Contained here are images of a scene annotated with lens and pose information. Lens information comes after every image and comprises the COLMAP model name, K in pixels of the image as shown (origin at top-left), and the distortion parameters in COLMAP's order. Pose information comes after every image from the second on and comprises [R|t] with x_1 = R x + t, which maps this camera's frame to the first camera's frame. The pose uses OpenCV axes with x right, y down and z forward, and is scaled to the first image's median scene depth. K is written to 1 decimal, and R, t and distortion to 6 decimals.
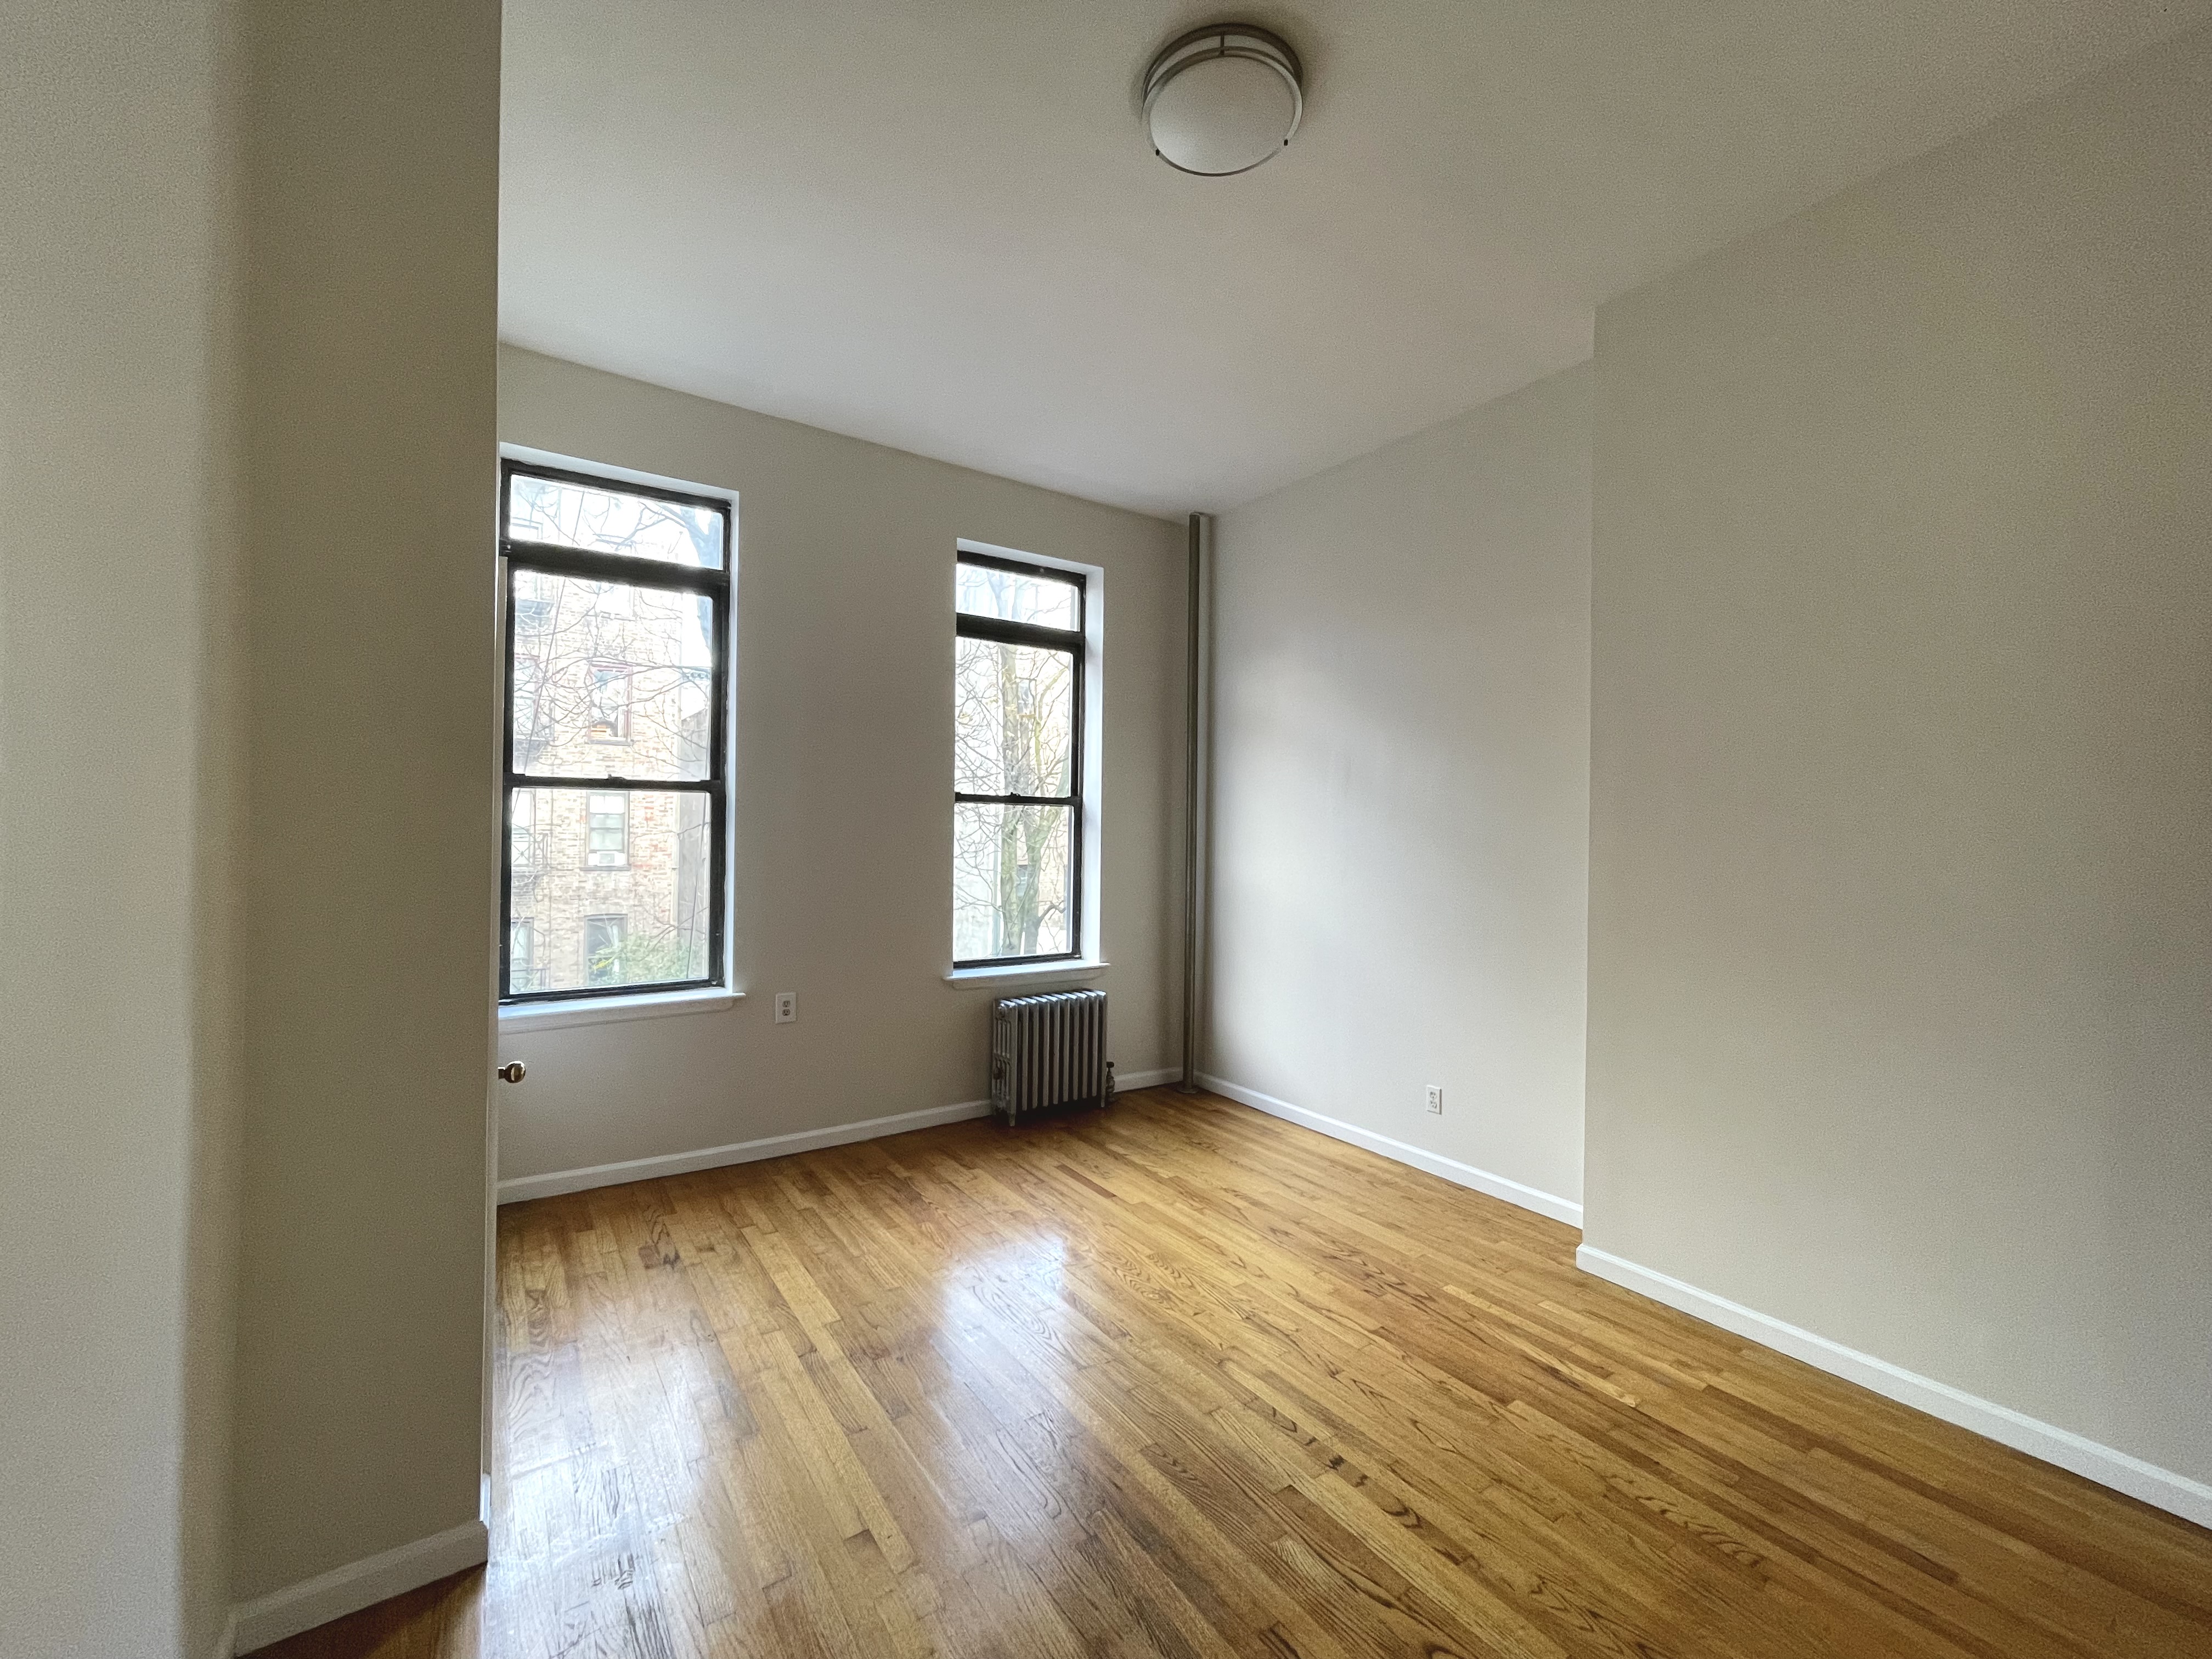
lens RADIAL K [[891.1, 0, 1108.4], [0, 891.1, 825.8], [0, 0, 1]] dist [-0.007188, 0.000013]
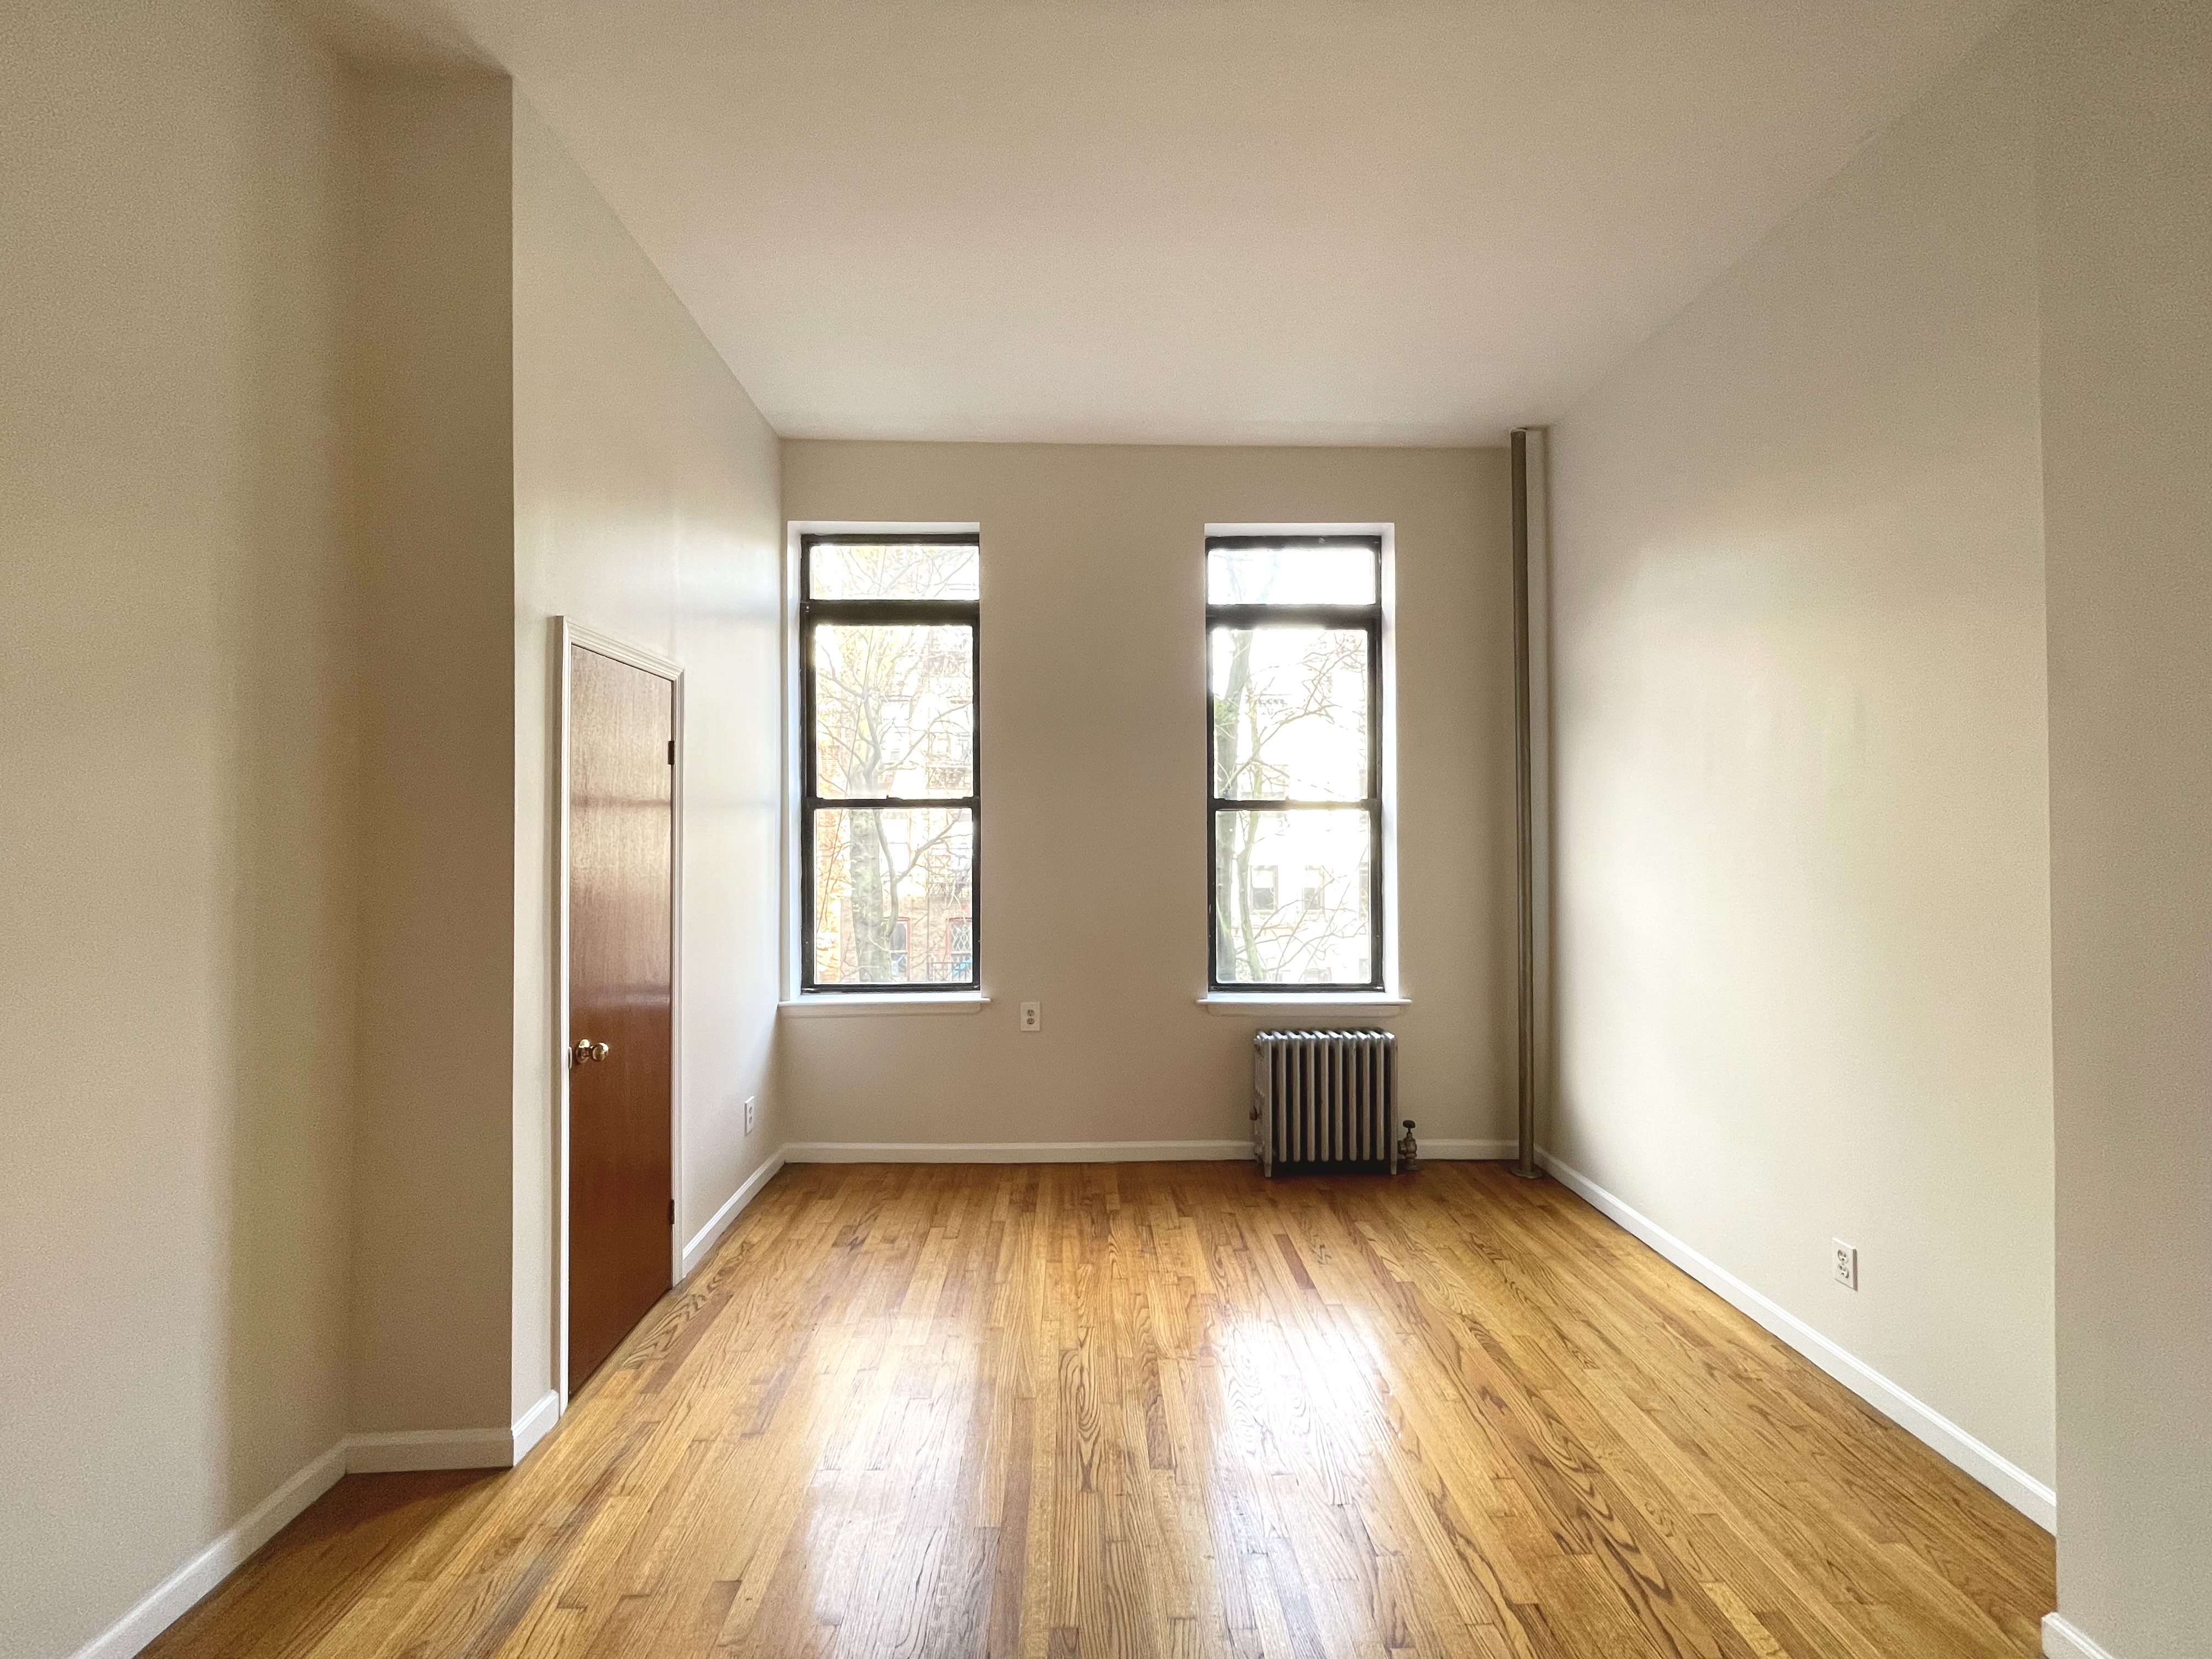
lens RADIAL K [[899.1, 0, 1107.2], [0, 899.1, 824.4], [0, 0, 1]] dist [-0.001211, -0.000015]
pose [[0.837172, -0.023324, -0.546443, 0.279562], [0.015617, 0.999702, -0.018745, 0.005023], [0.546717, 0.007160, 0.837287, 0.188216]]
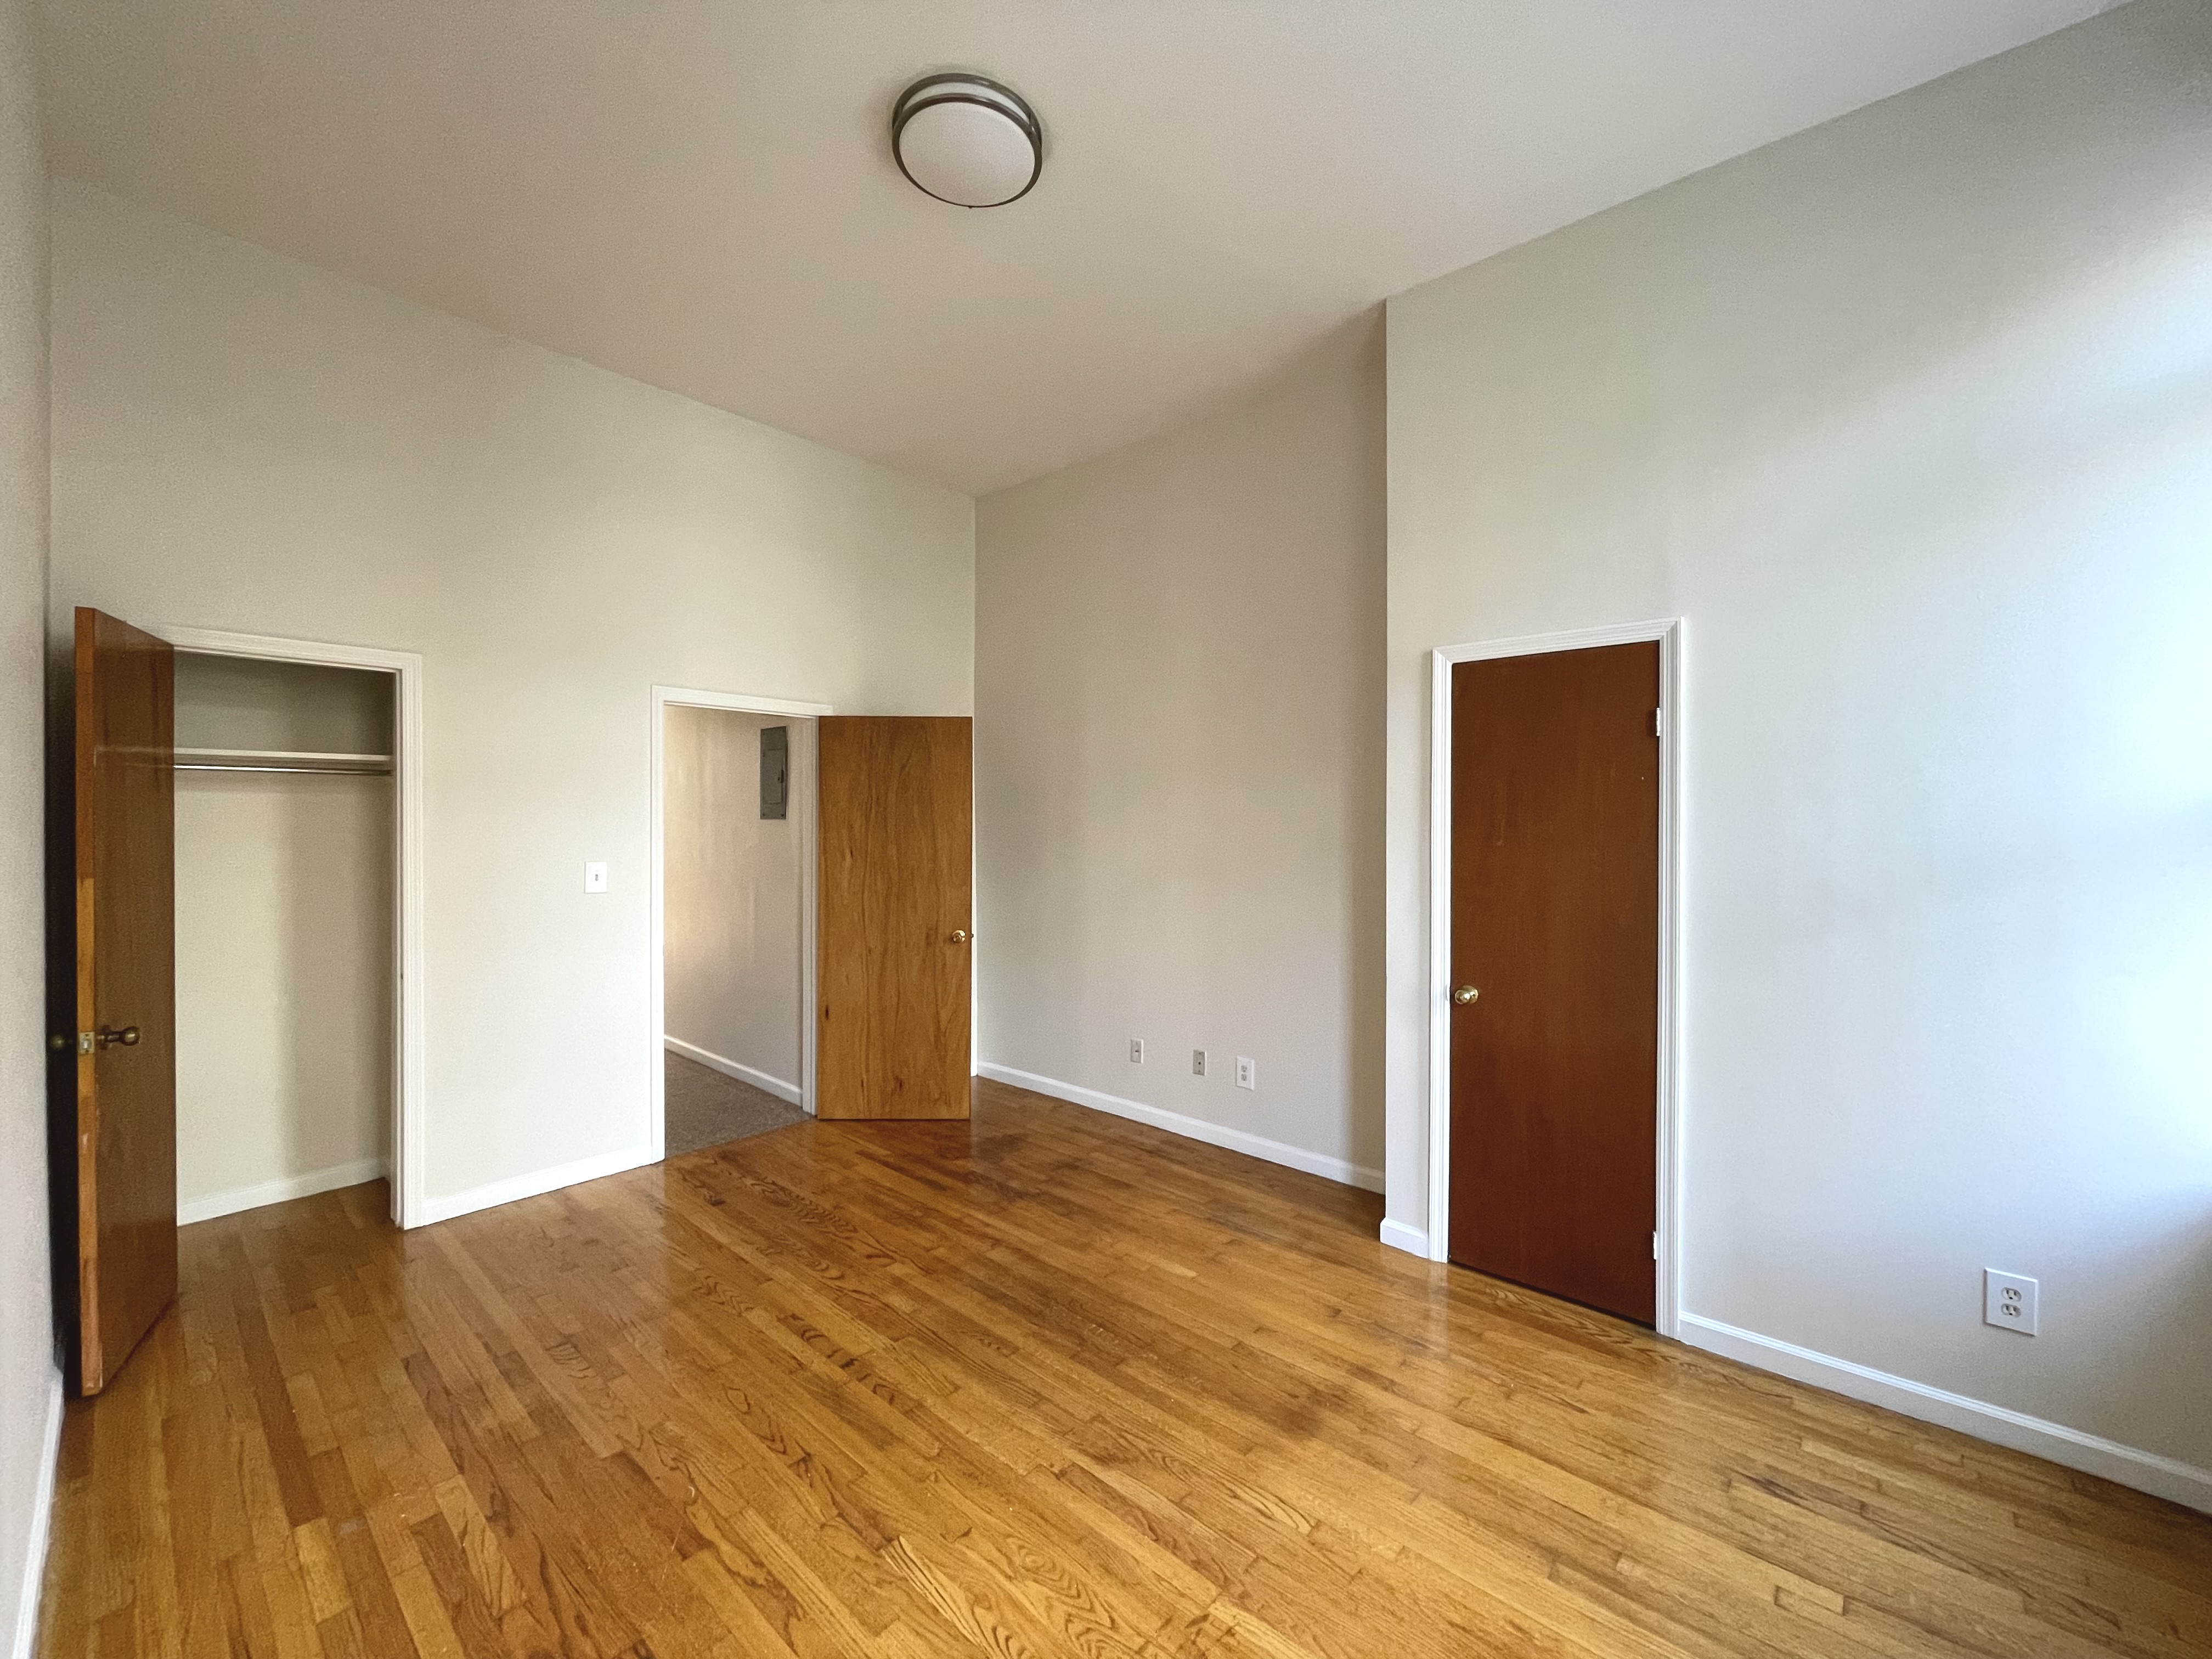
lens RADIAL K [[899.1, 0, 1107.2], [0, 899.1, 824.4], [0, 0, 1]] dist [-0.001211, -0.000015]
pose [[-0.972529, -0.016923, -0.232167, 0.111406], [-0.017011, 0.999854, -0.001625, 0.006990], [0.232160, 0.002369, -0.972675, 1.155998]]
